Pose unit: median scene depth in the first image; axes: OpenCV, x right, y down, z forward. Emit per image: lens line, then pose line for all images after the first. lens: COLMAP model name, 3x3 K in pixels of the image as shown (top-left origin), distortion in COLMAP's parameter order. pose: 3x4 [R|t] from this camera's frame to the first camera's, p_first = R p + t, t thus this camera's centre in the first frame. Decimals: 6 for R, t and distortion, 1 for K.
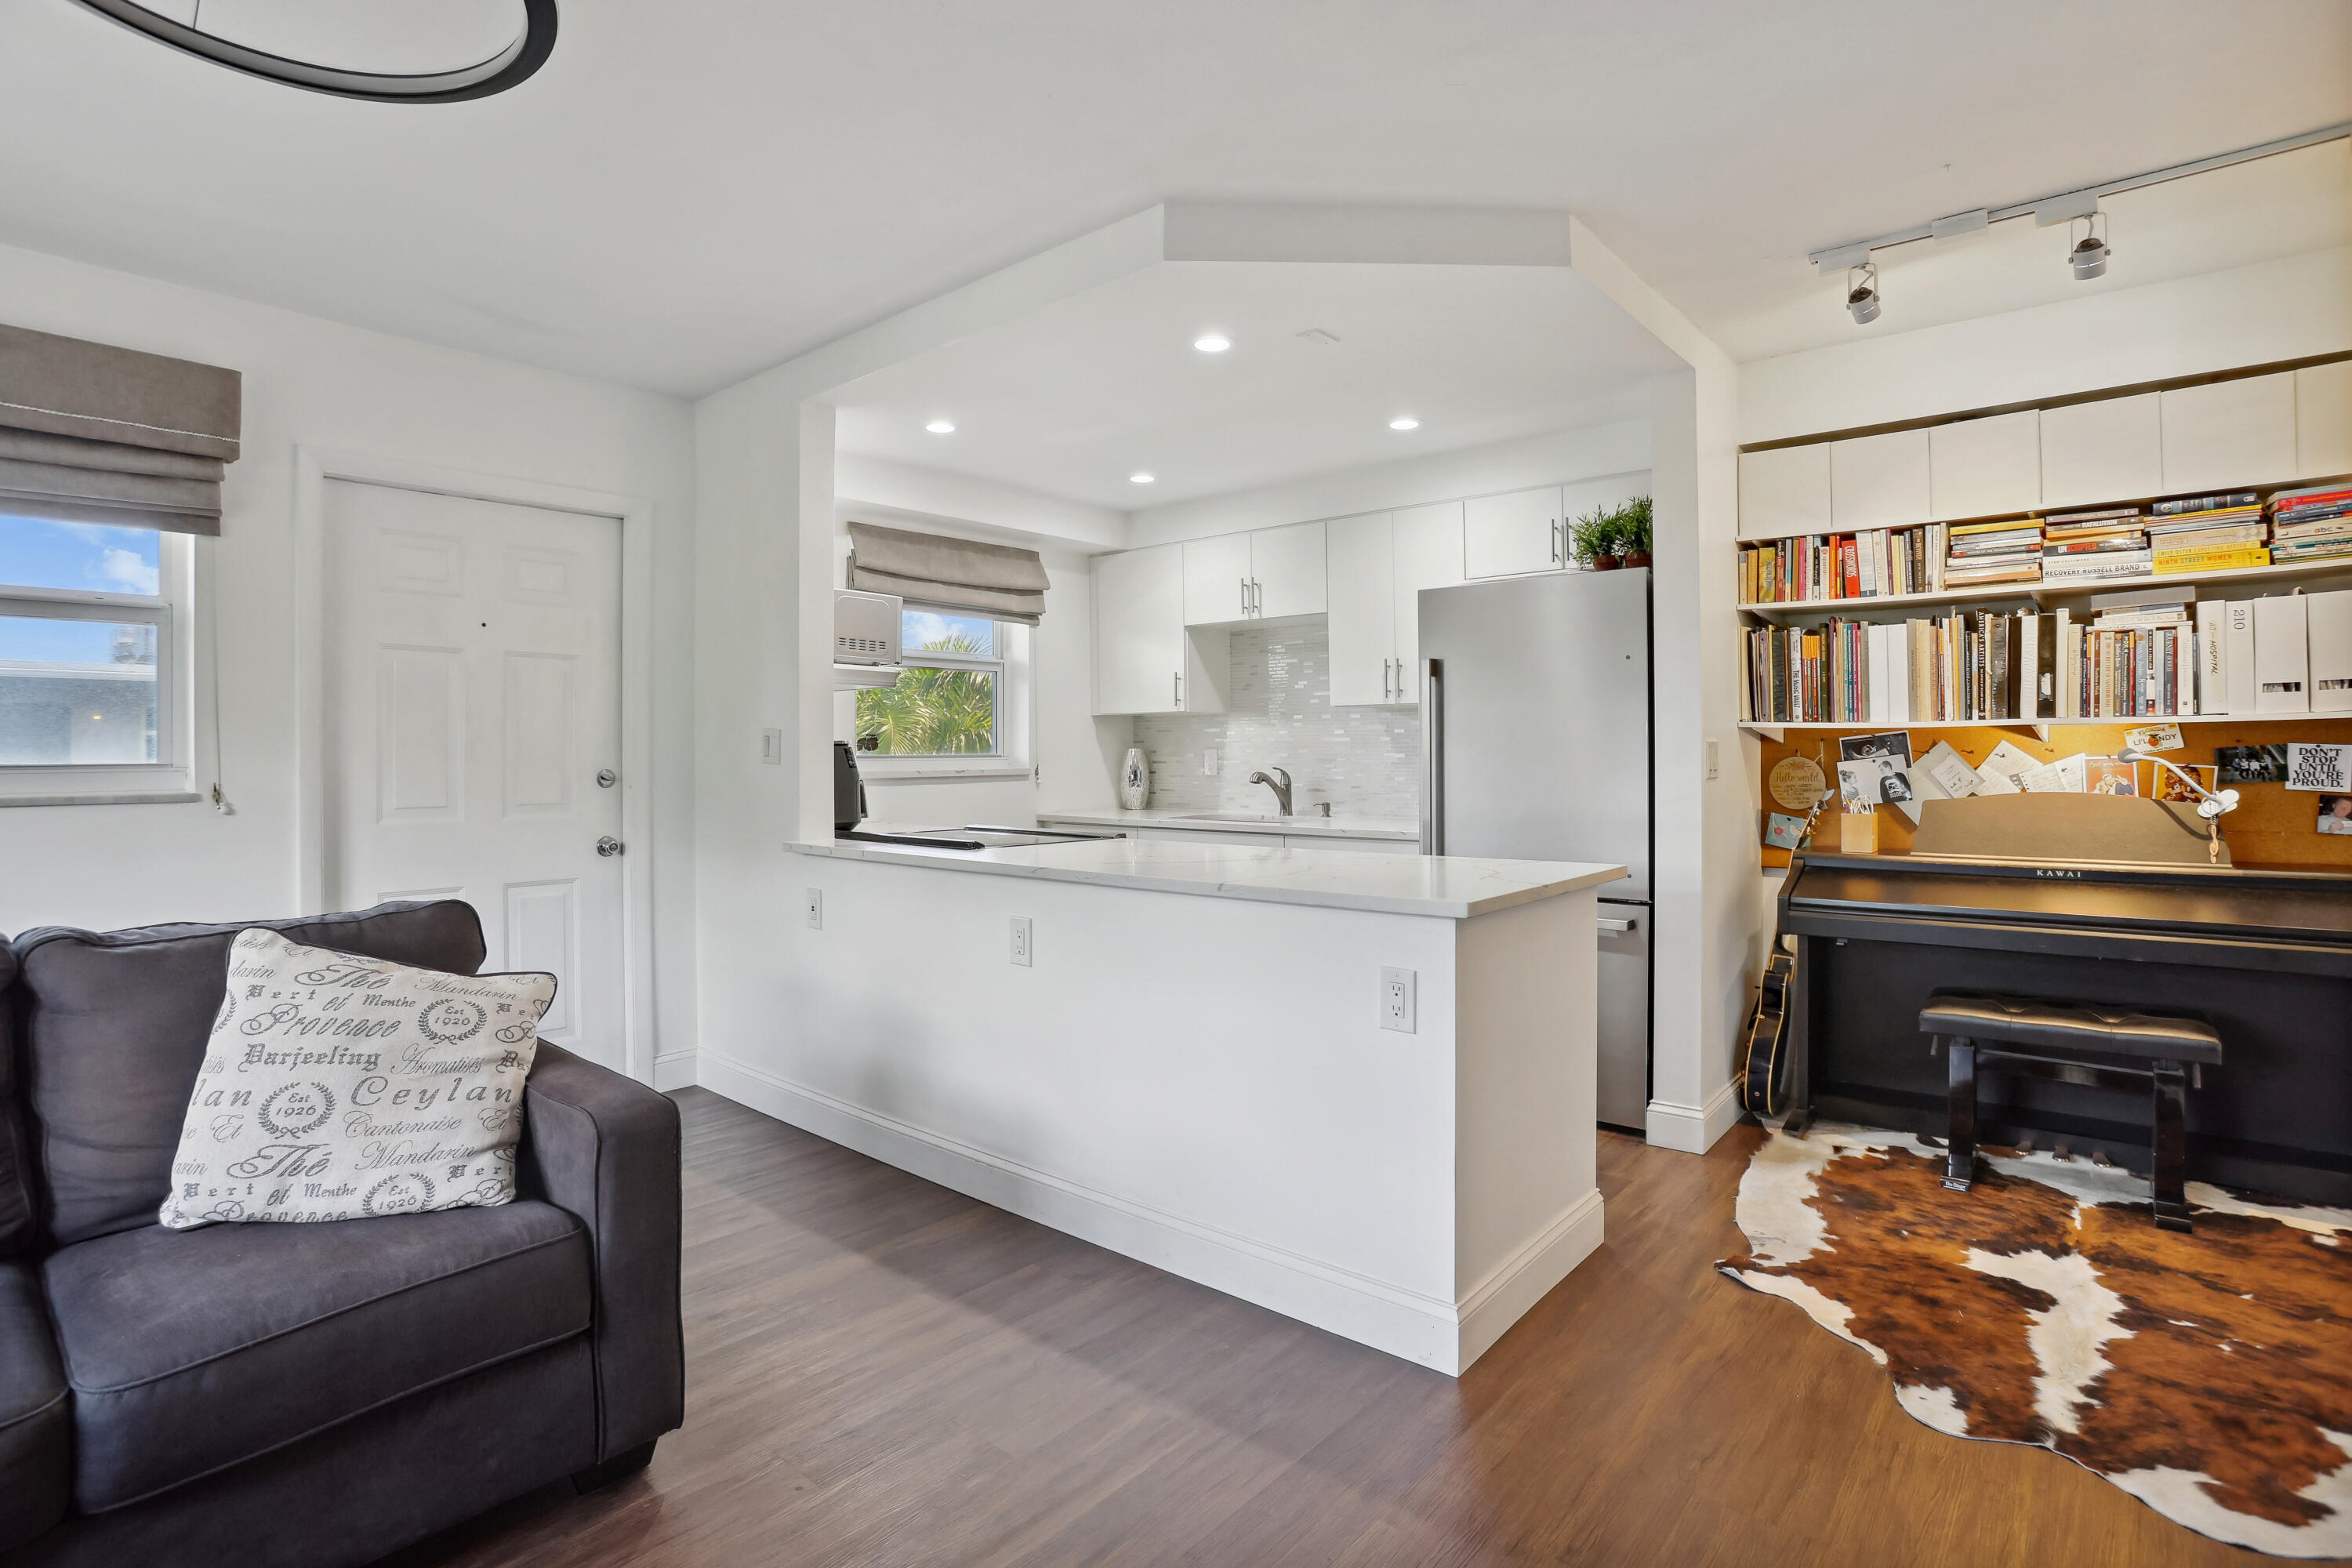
lens RADIAL K [[1159.5, 0, 1161.6], [0, 1159.5, 751.0], [0, 0, 1]] dist [-0.066242, 0.022868]
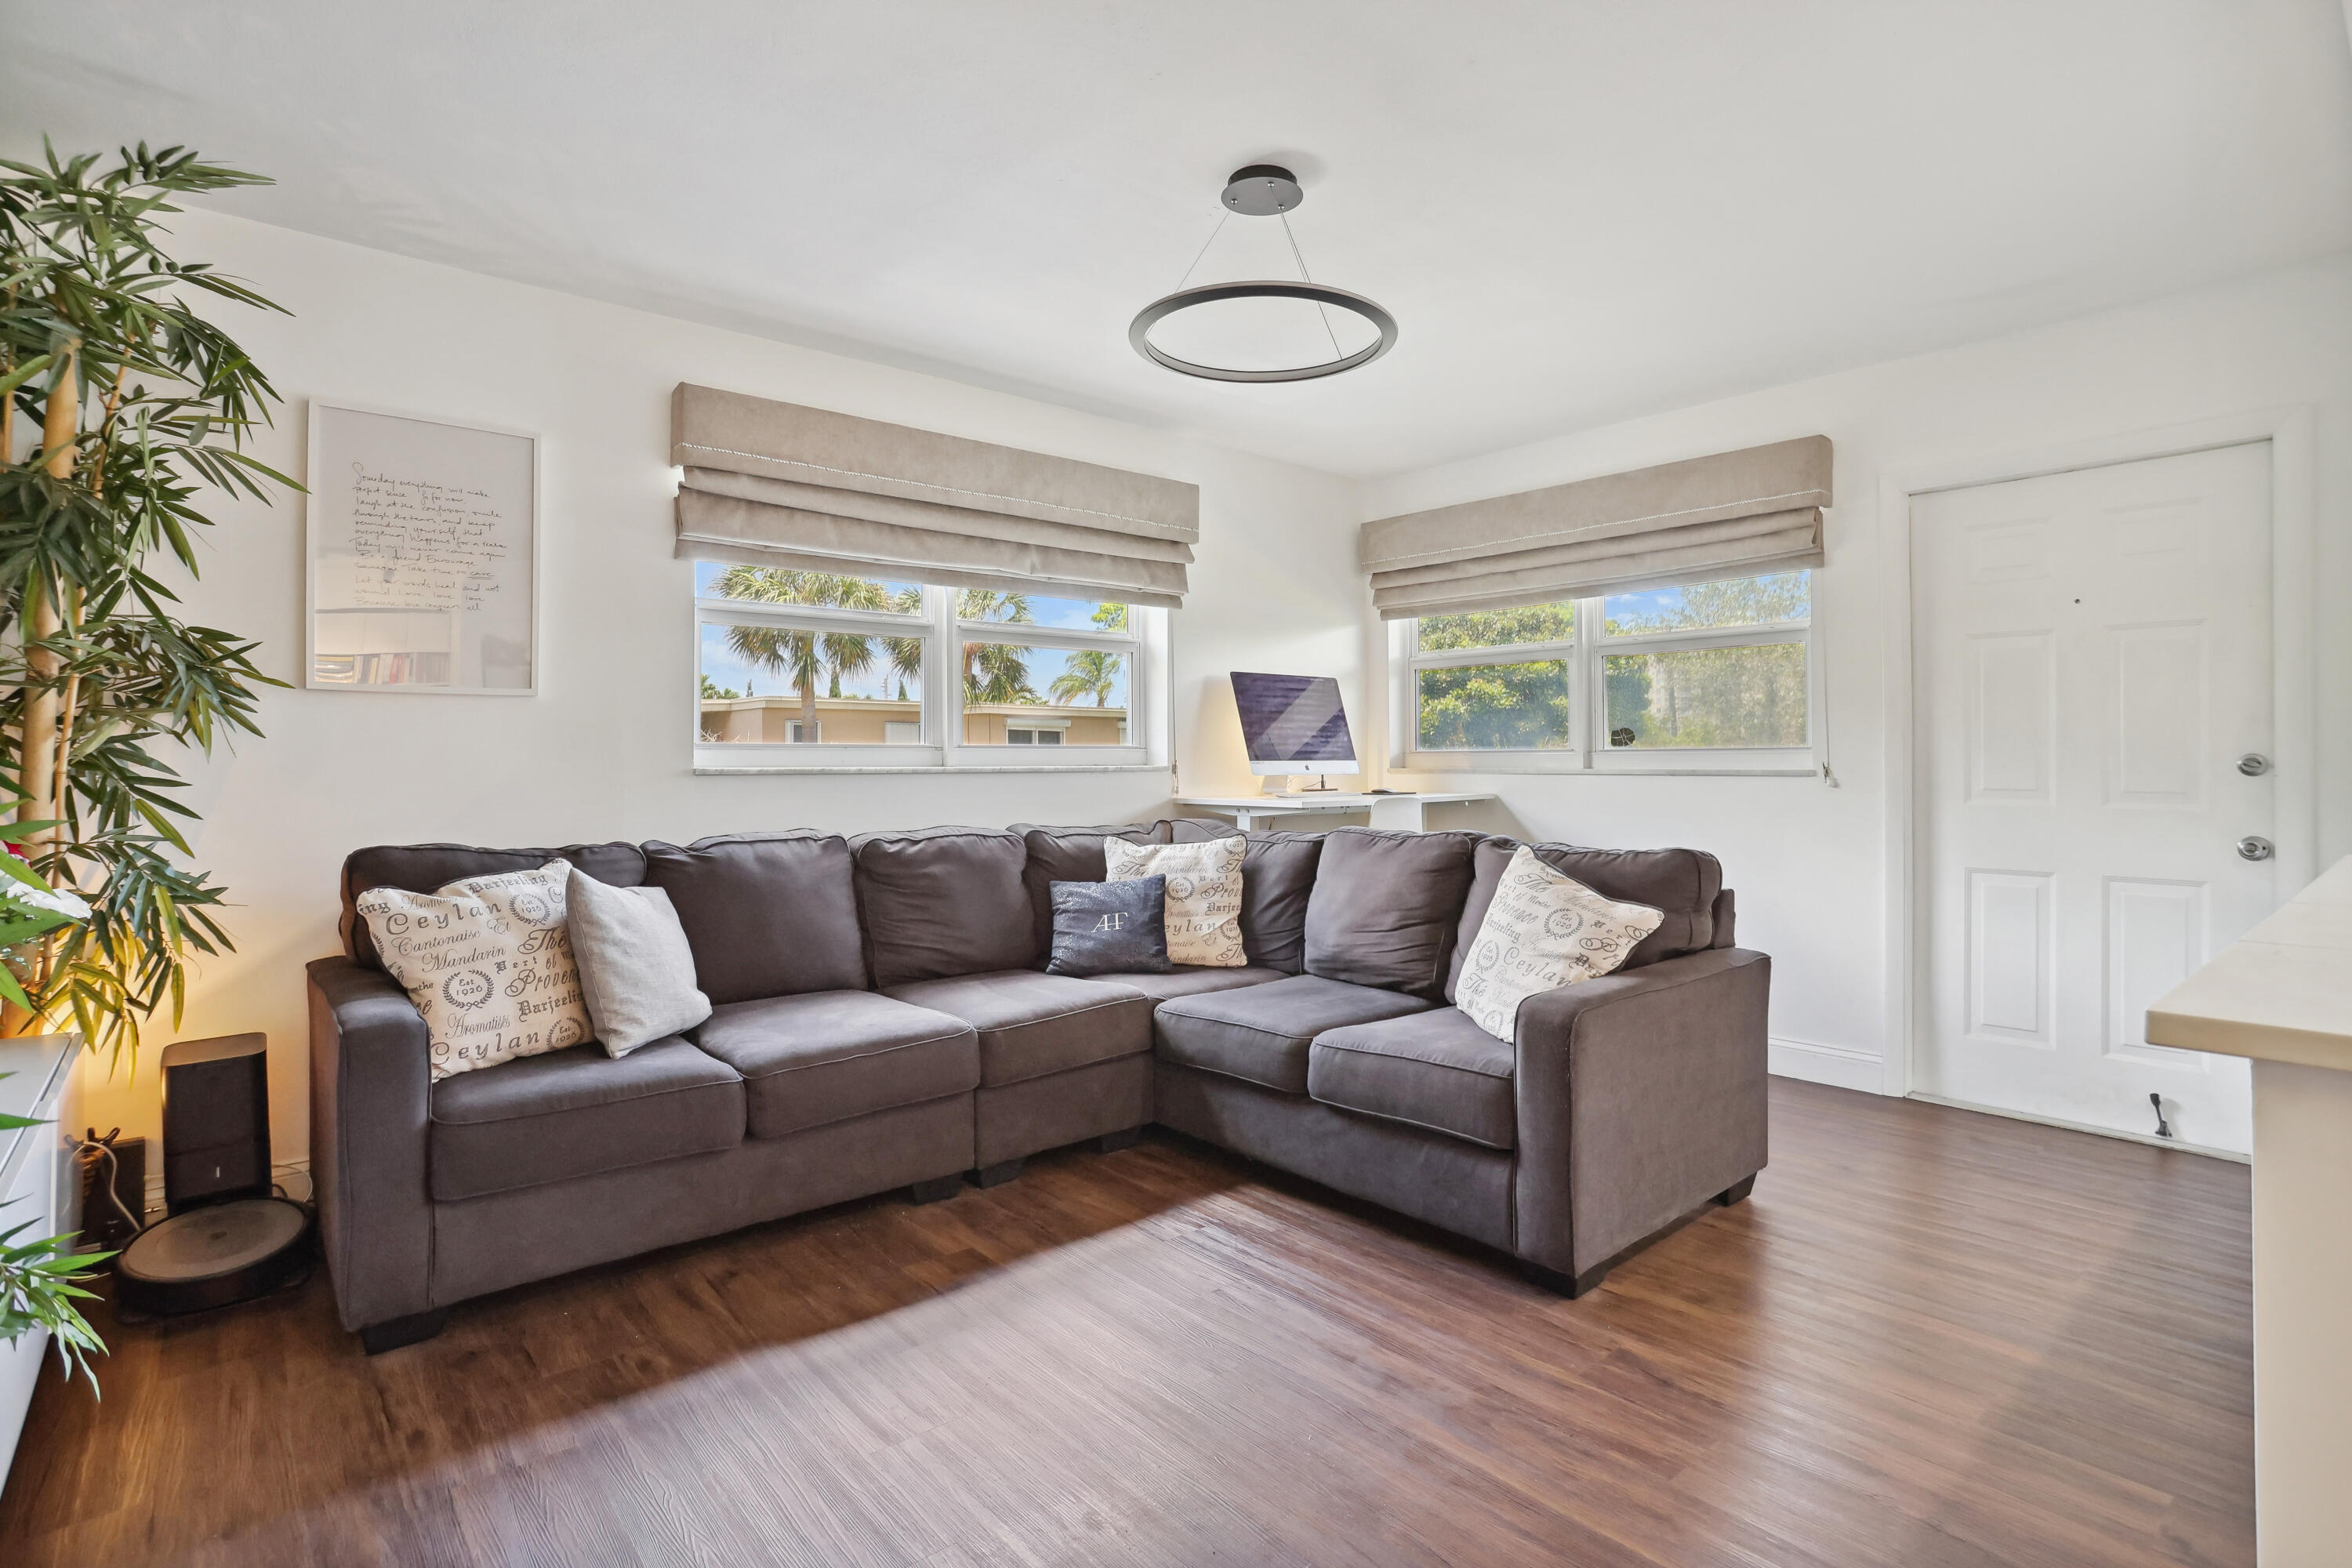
lens RADIAL K [[1159.5, 0, 1171.5], [0, 1159.5, 750.0], [0, 0, 1]] dist [-0.066242, 0.022868]
pose [[-0.138216, -0.003374, -0.990396, 0.501589], [0.003688, 0.999986, -0.003922, 0.016962], [0.990395, -0.004195, -0.138202, 0.428395]]
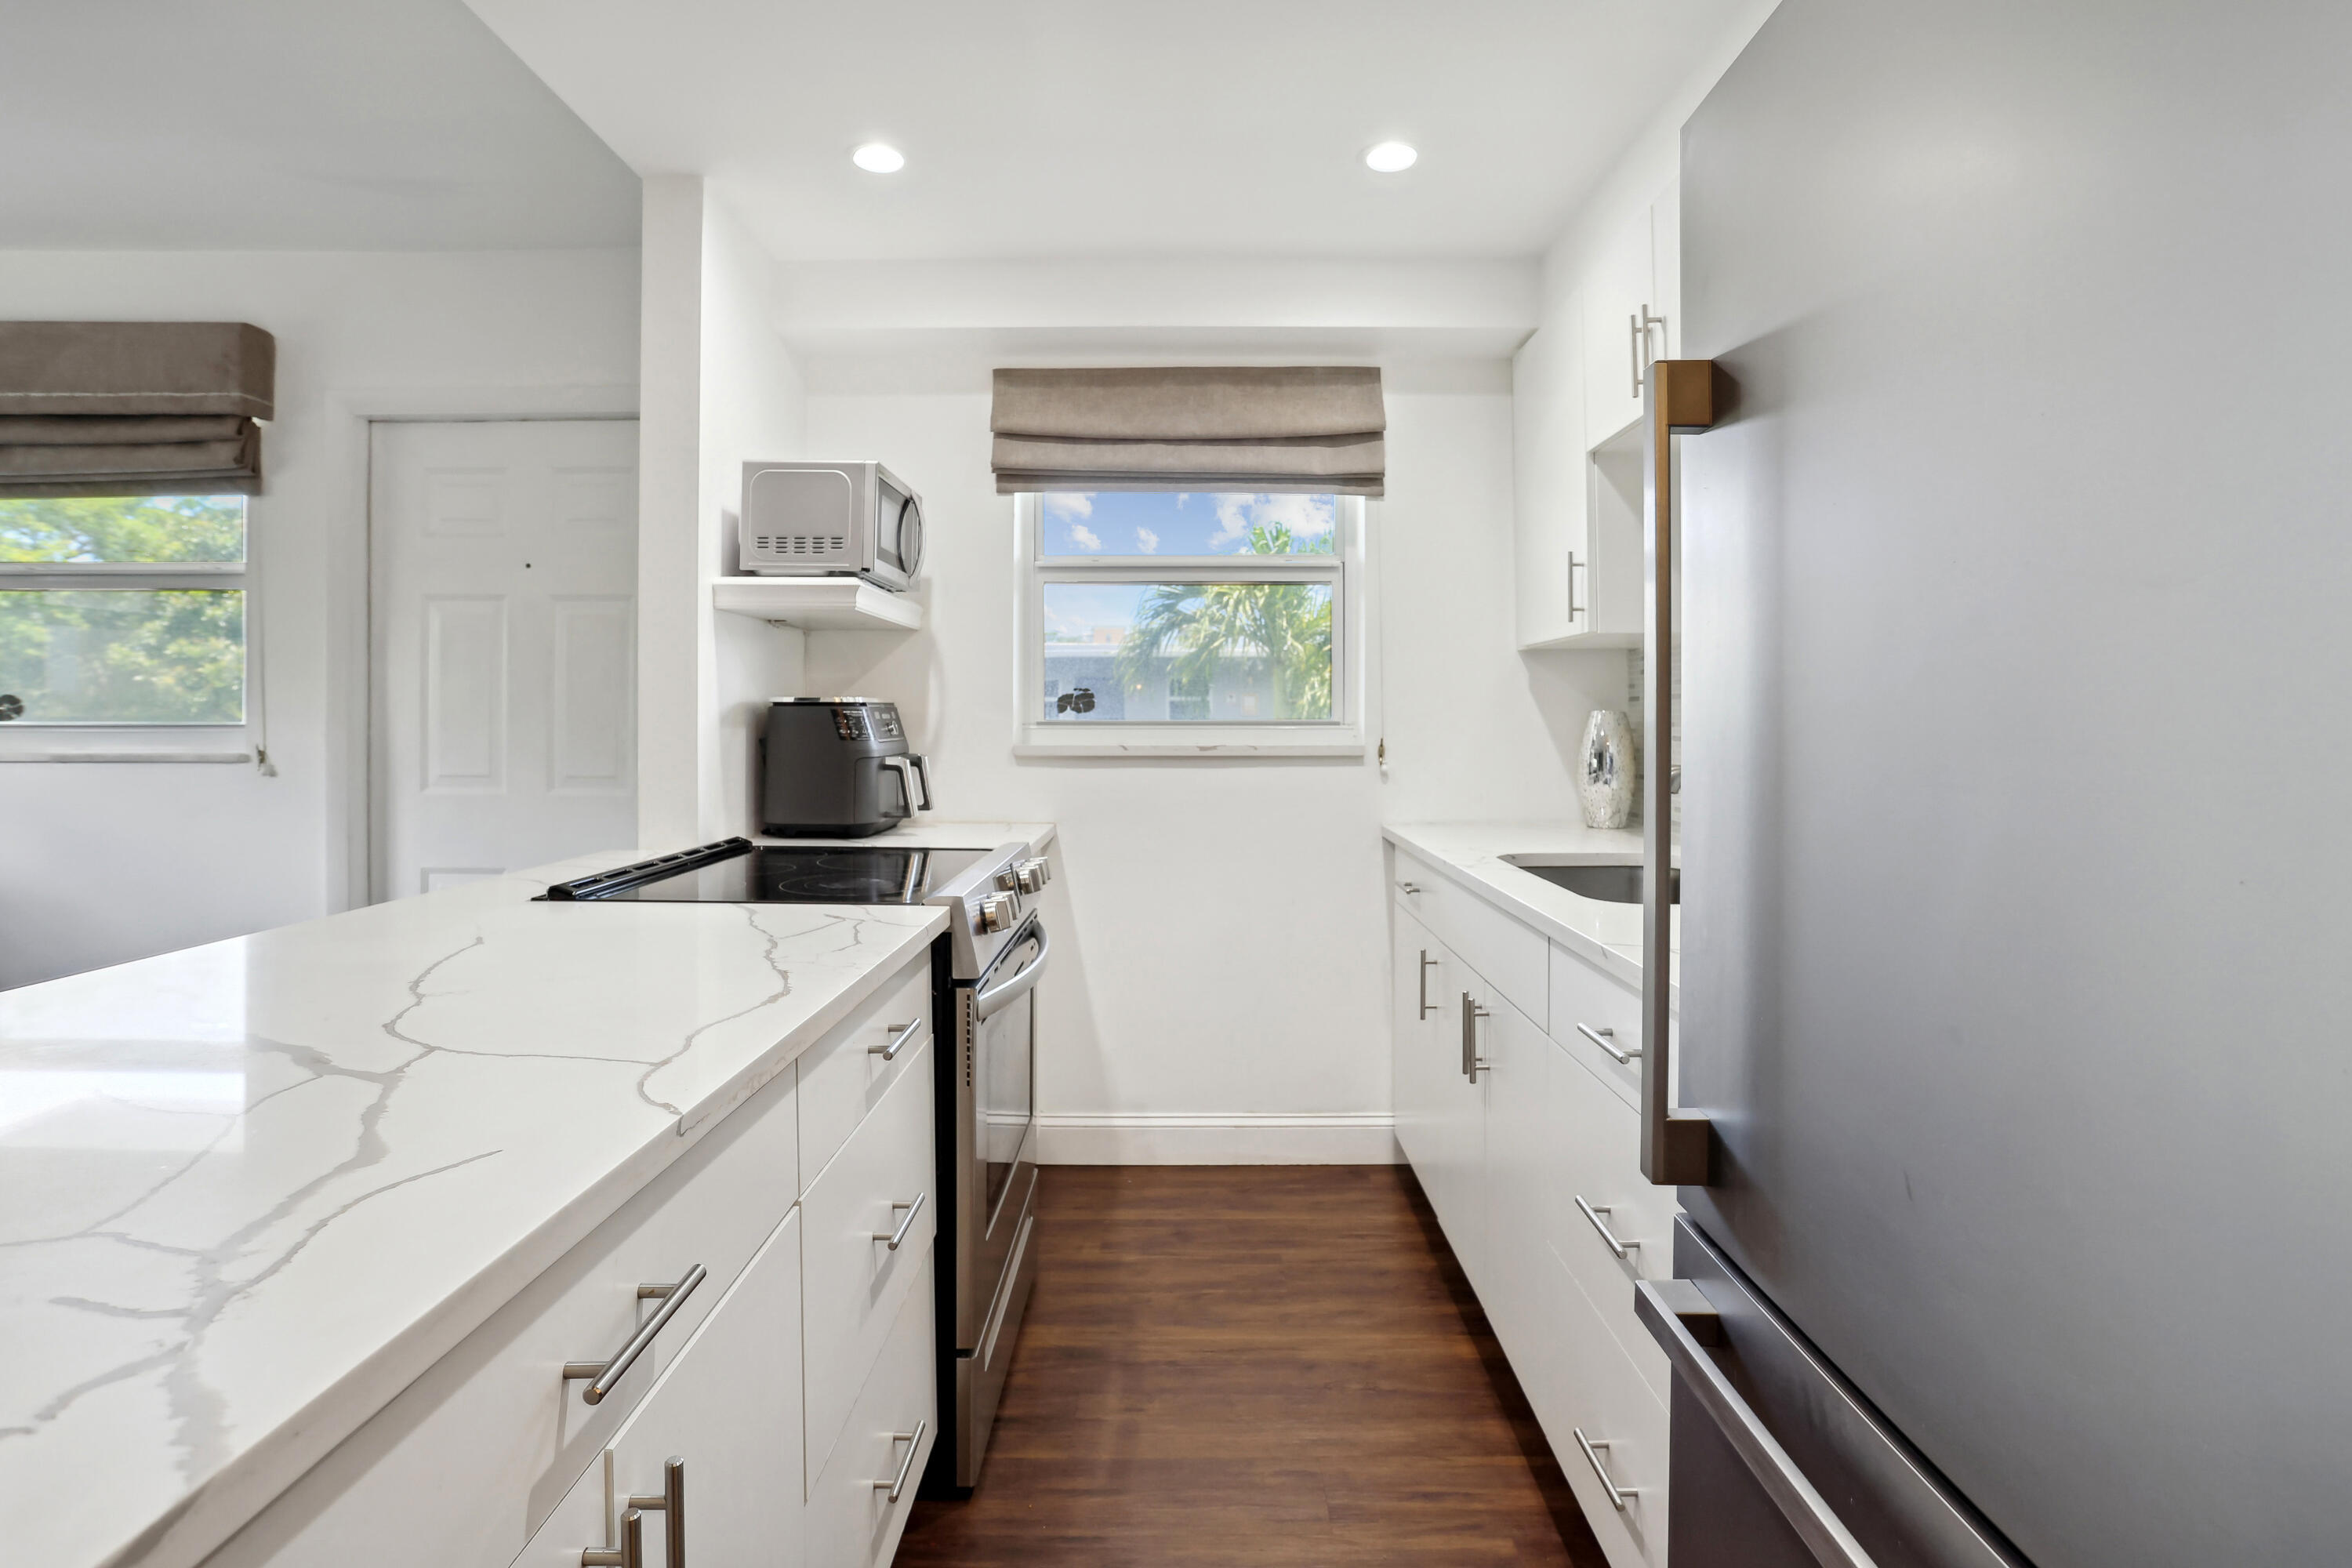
lens RADIAL K [[1159.5, 0, 1196.4], [0, 1159.5, 716.8], [0, 0, 1]] dist [-0.066242, 0.022868]
pose [[0.669434, 0.004889, -0.742855, 0.424540], [-0.002668, 0.999988, 0.004176, -0.001779], [0.742867, -0.000814, 0.669439, 0.912500]]
